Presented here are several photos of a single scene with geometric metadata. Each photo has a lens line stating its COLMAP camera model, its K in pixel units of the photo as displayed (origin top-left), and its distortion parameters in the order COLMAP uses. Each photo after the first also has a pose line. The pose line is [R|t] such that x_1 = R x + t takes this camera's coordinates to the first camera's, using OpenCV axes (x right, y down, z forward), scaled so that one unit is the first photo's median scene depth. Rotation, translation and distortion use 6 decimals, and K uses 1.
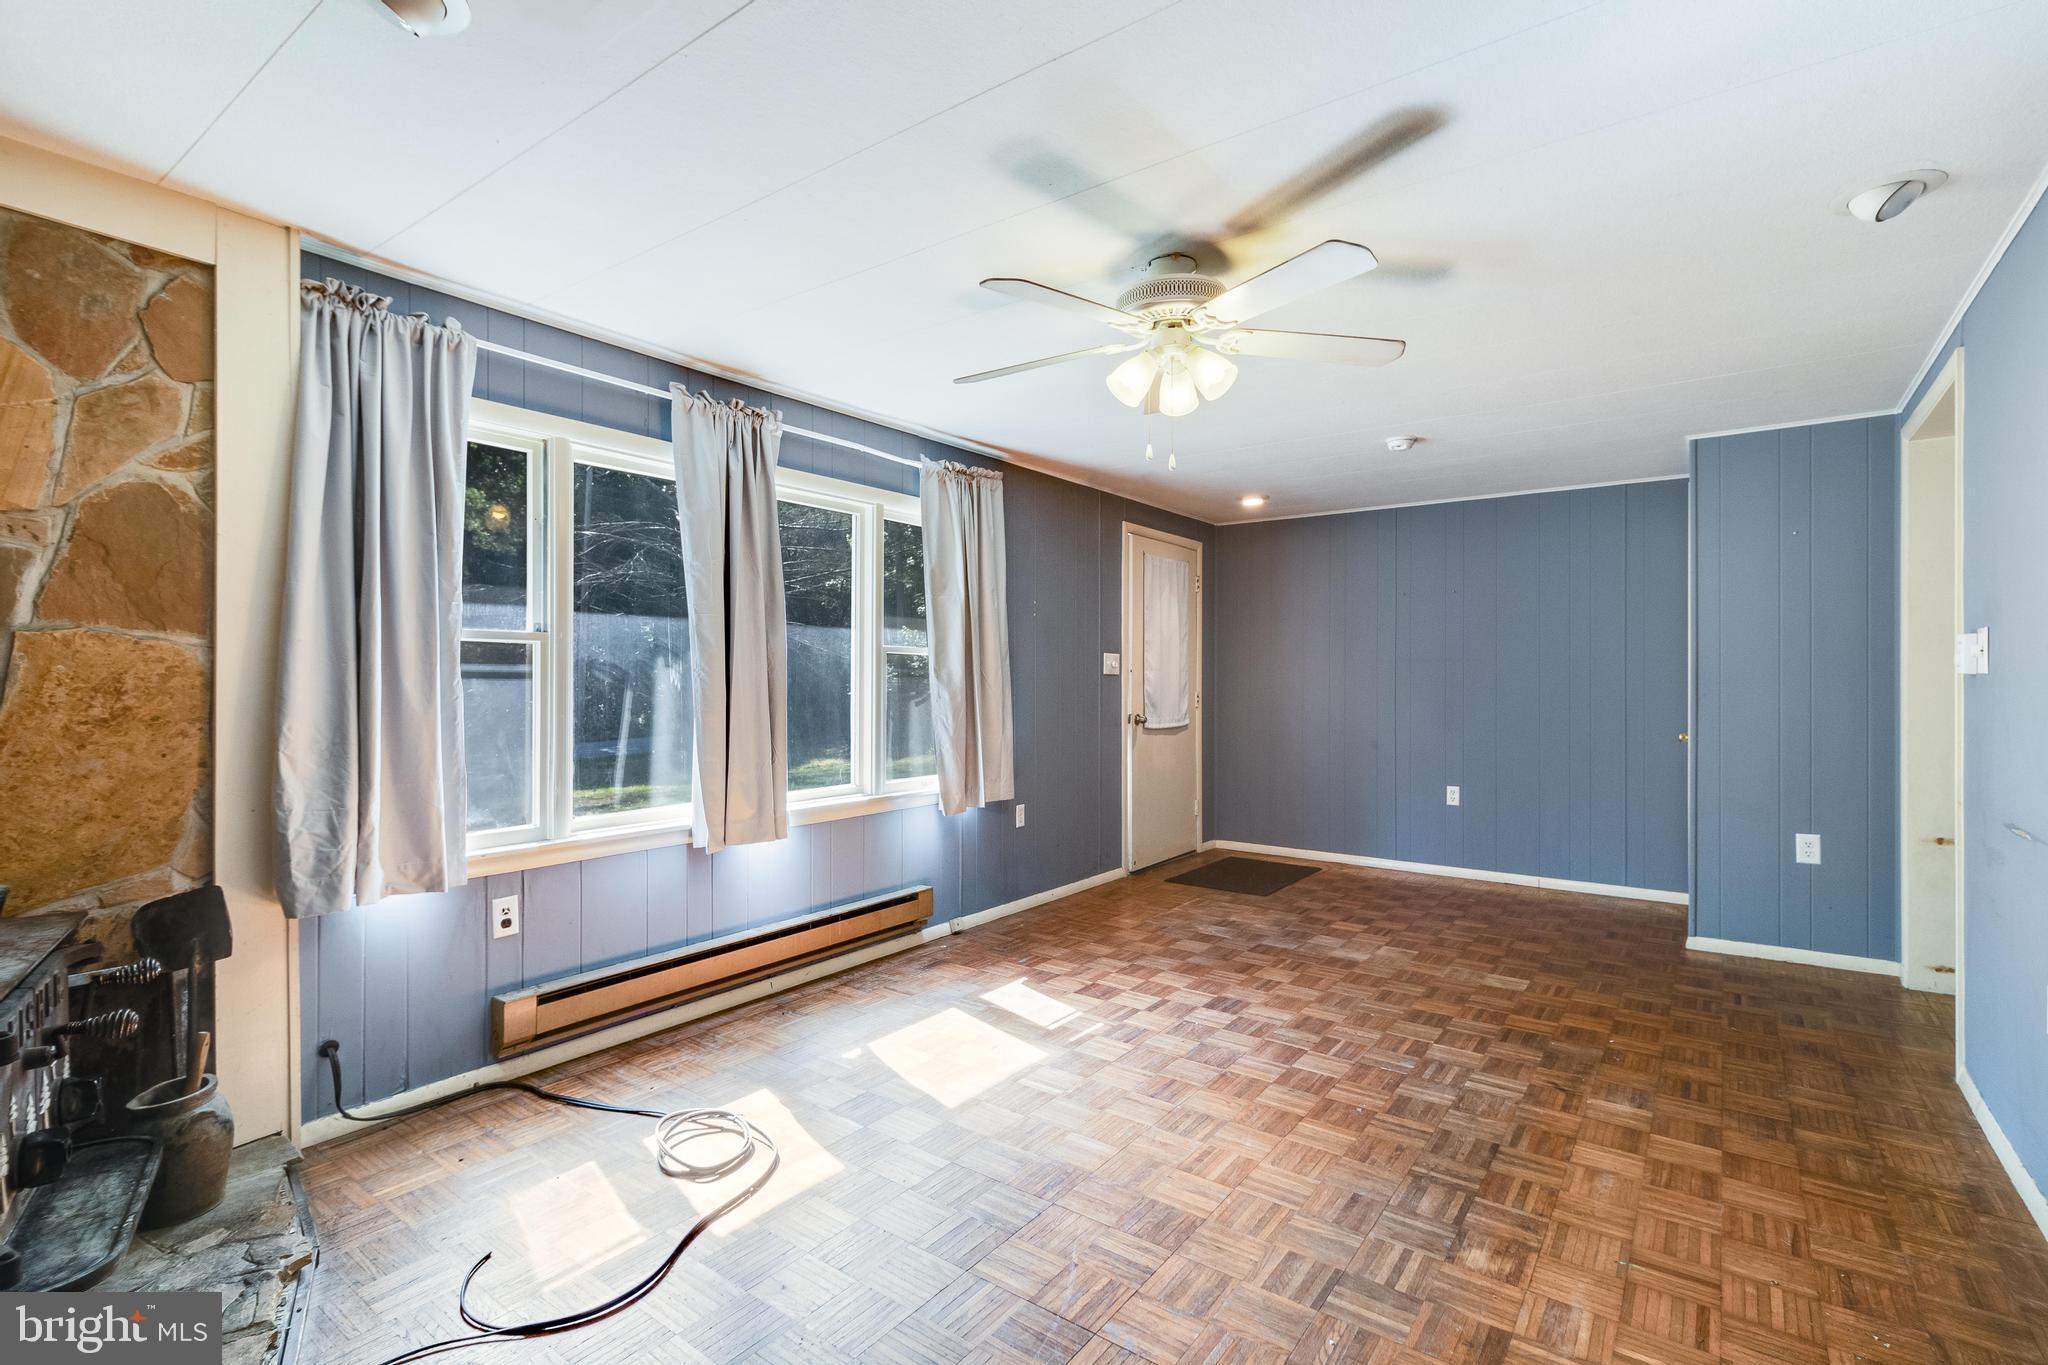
lens RADIAL K [[943.2, 0, 1024.2], [0, 943.2, 682.8], [0, 0, 1]] dist [0.003546, -0.001206]
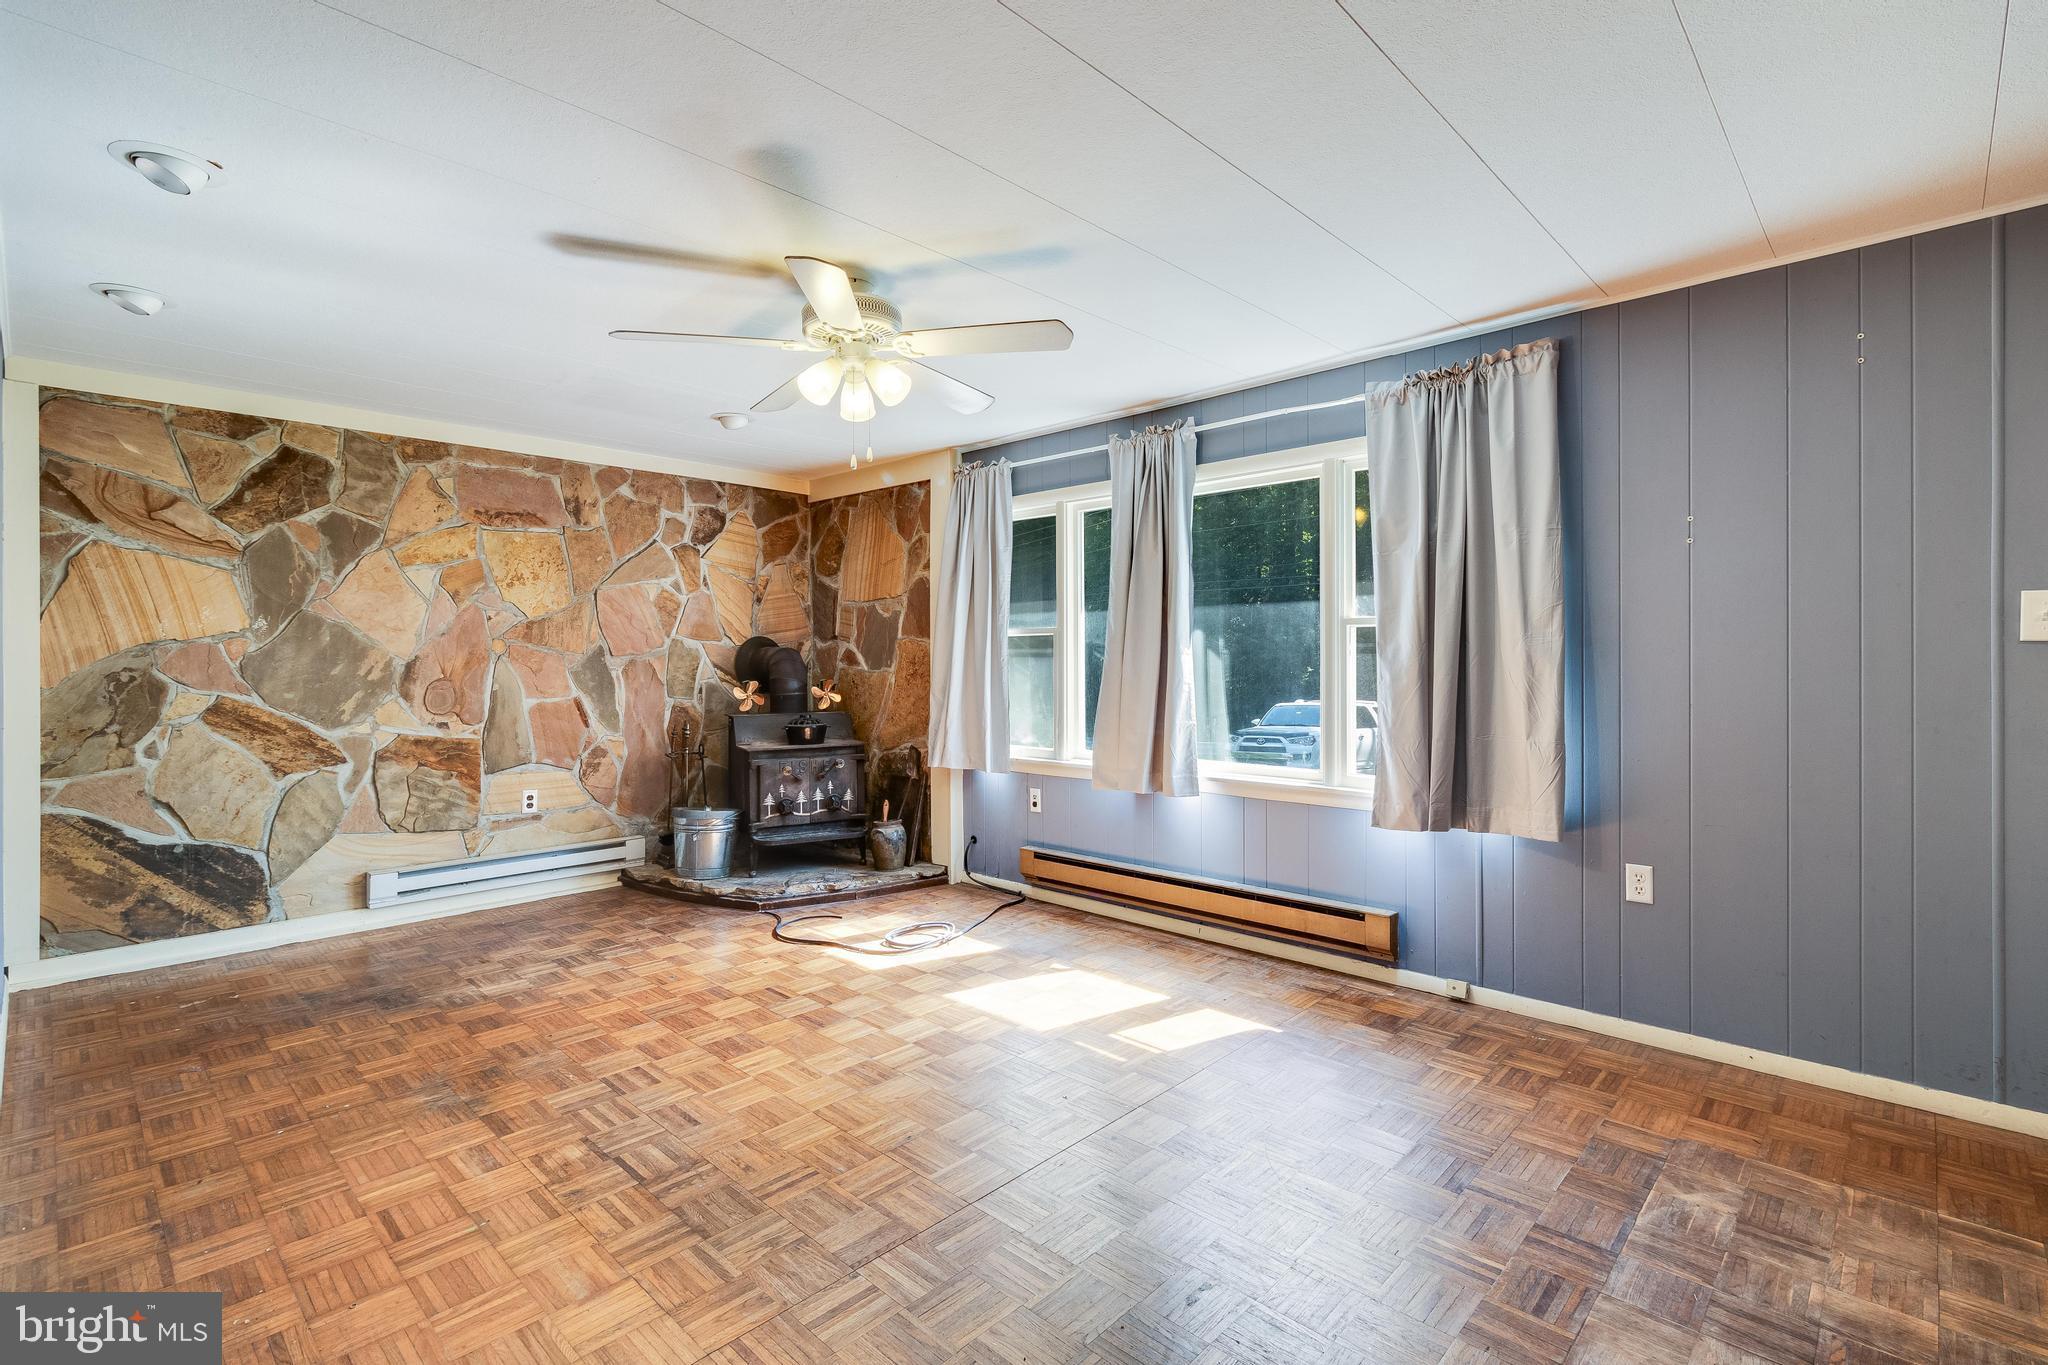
lens RADIAL K [[943.2, 0, 1031.6], [0, 943.2, 659.3], [0, 0, 1]] dist [0.003546, -0.001206]
pose [[-0.122155, 0.001548, -0.992510, 1.101353], [0.000238, 0.999999, 0.001530, -0.003173], [0.992511, -0.000049, -0.122155, 1.197024]]
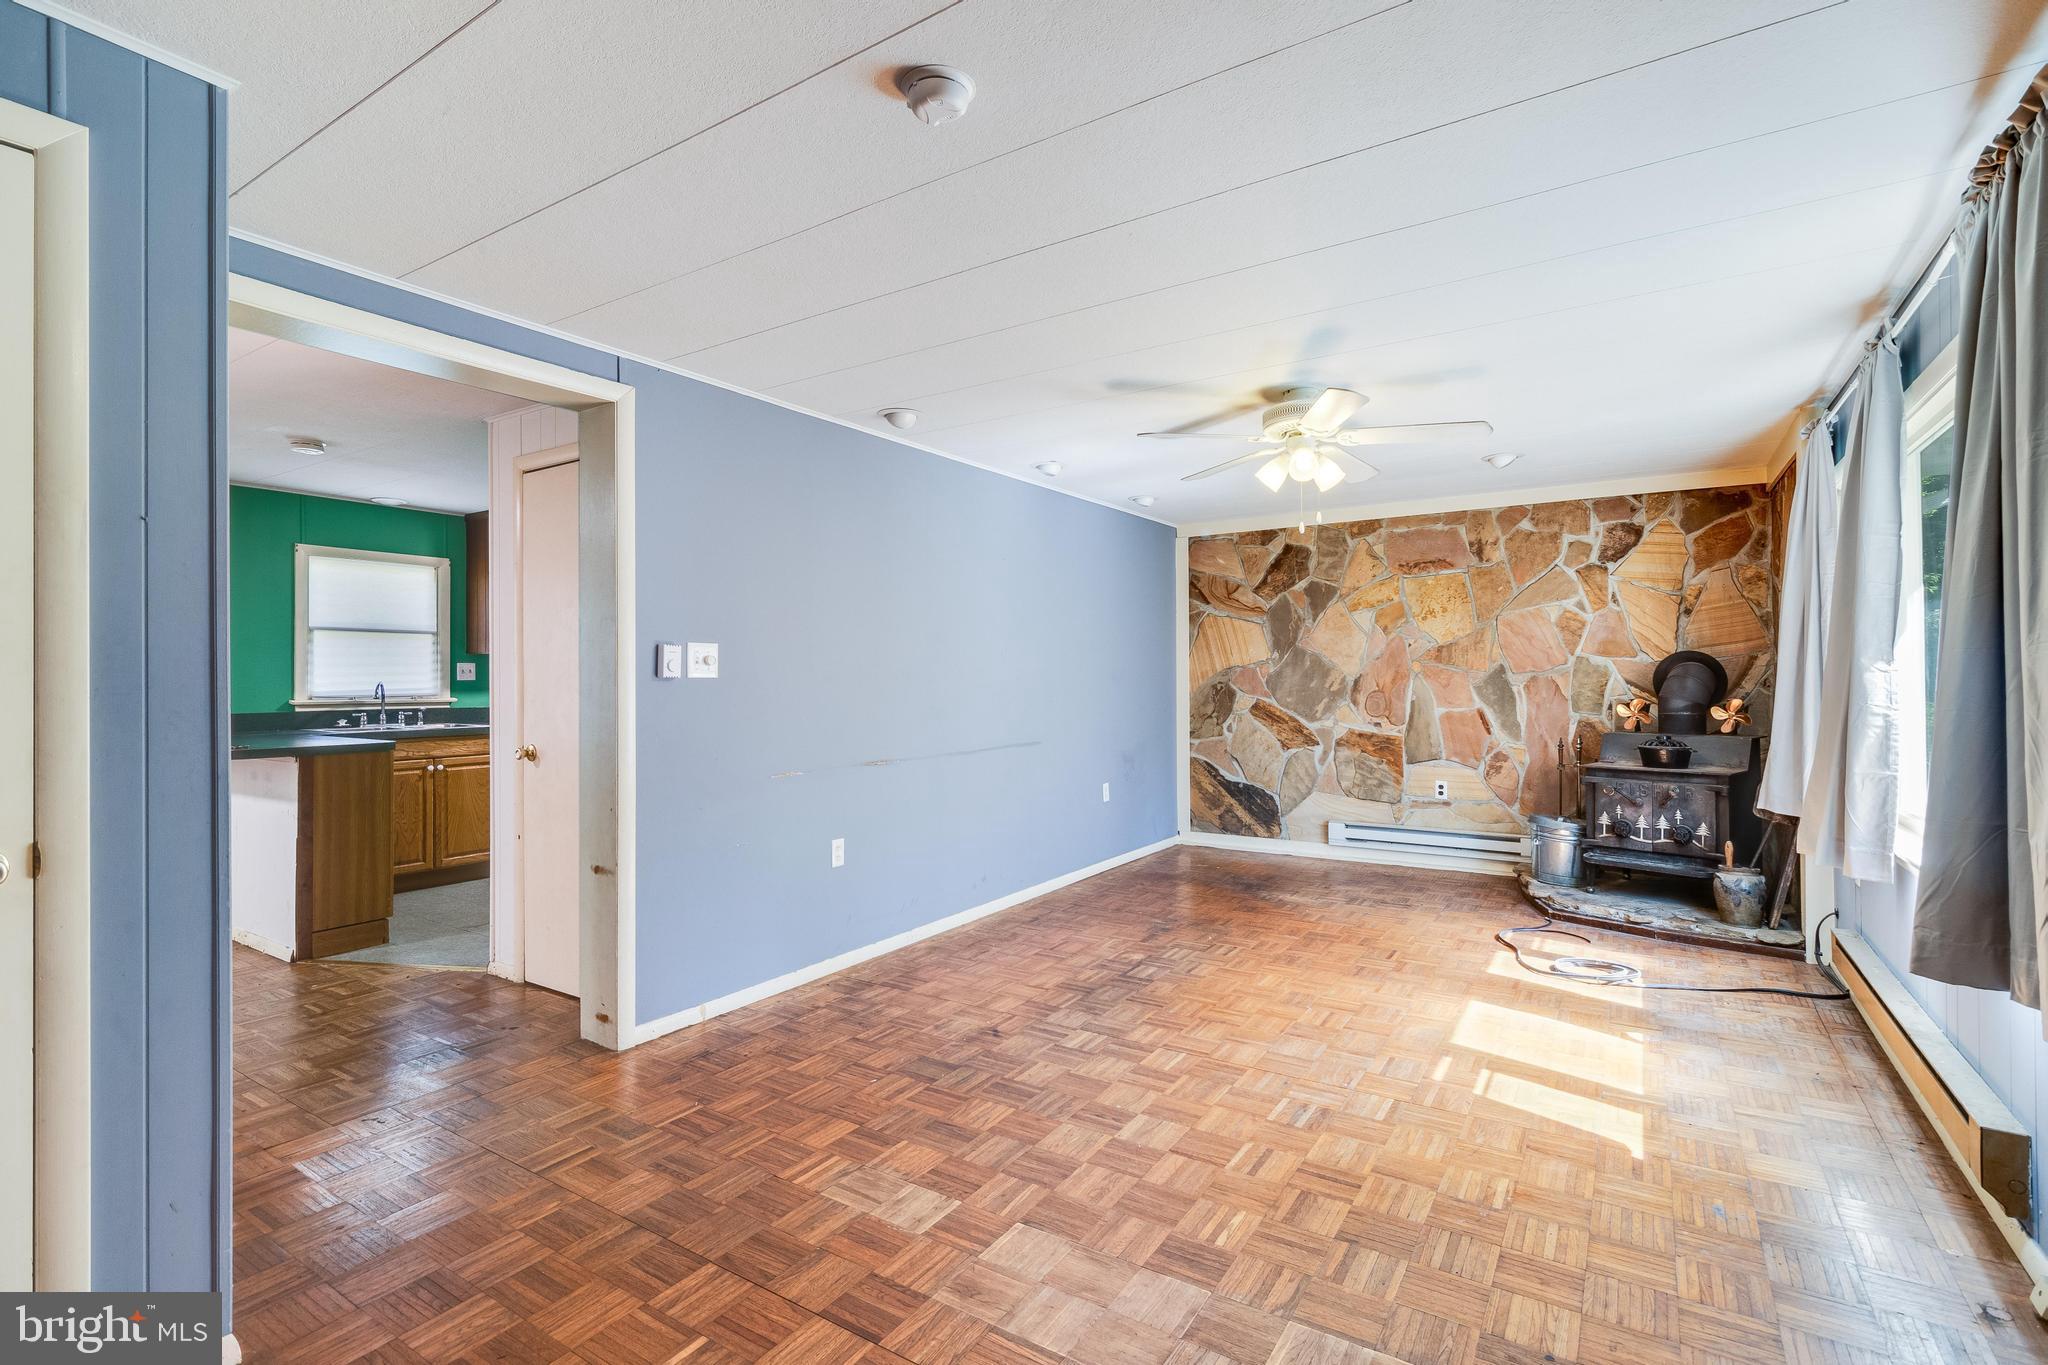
lens RADIAL K [[943.2, 0, 1027.9], [0, 943.2, 673.1], [0, 0, 1]] dist [0.003546, -0.001206]
pose [[-0.997776, 0.007595, -0.066216, 0.597718], [0.007707, 0.999969, -0.001432, -0.012325], [0.066203, -0.001939, -0.997804, 2.147297]]
